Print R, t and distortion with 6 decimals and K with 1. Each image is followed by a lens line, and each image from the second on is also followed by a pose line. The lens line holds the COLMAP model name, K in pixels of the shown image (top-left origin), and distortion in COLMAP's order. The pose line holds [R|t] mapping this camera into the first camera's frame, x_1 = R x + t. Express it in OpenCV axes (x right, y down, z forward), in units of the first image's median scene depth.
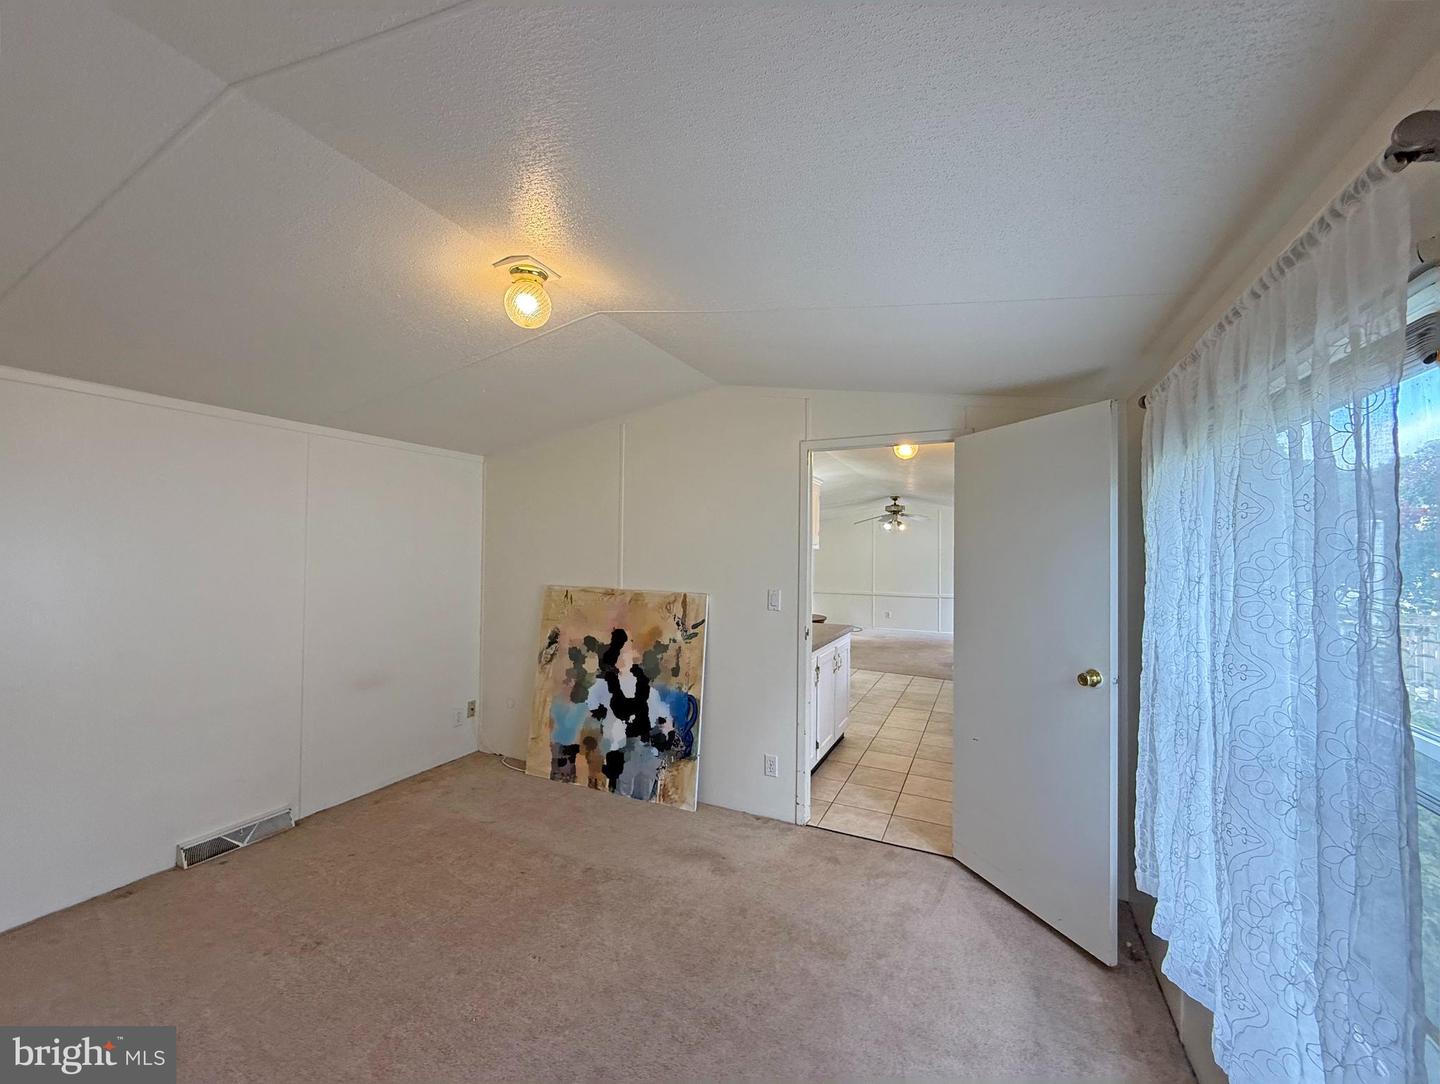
lens RADIAL K [[571.4, 0, 717.9], [0, 571.4, 549.6], [0, 0, 1]] dist [-0.000190, -0.000011]
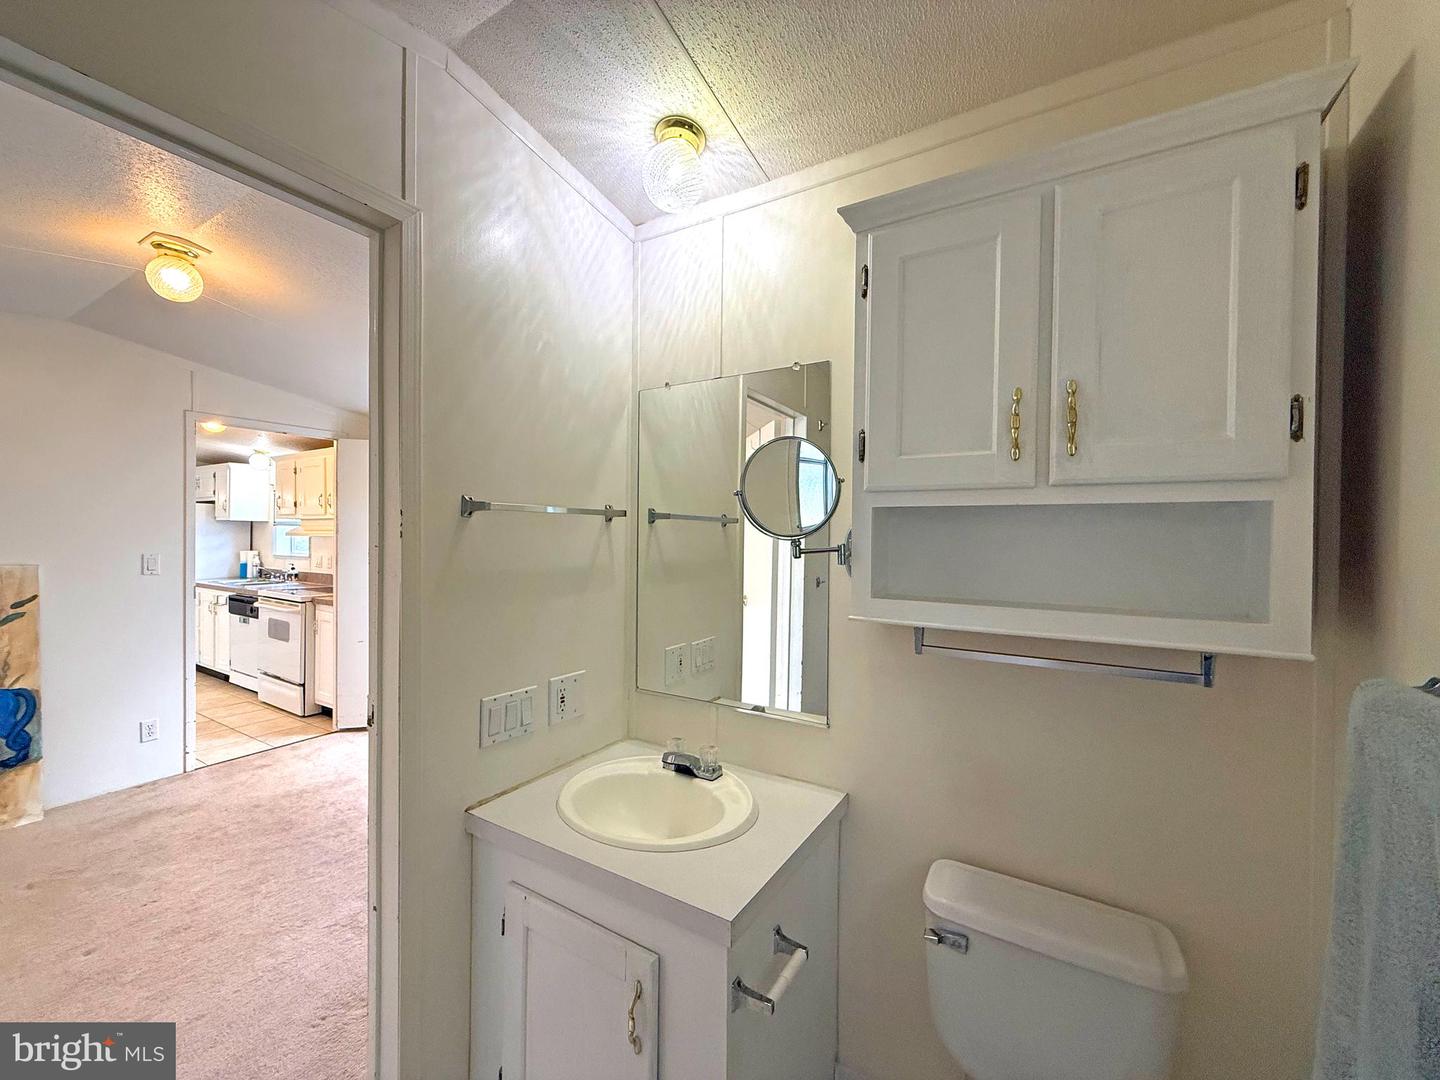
lens RADIAL K [[577.5, 0, 718.7], [0, 577.5, 535.2], [0, 0, 1]] dist [-0.000048, -0.000010]
pose [[0.092676, -0.014897, 0.995585, -0.824348], [-0.010887, 0.999813, 0.015973, 0.010839], [-0.995637, -0.012319, 0.092496, -0.080049]]
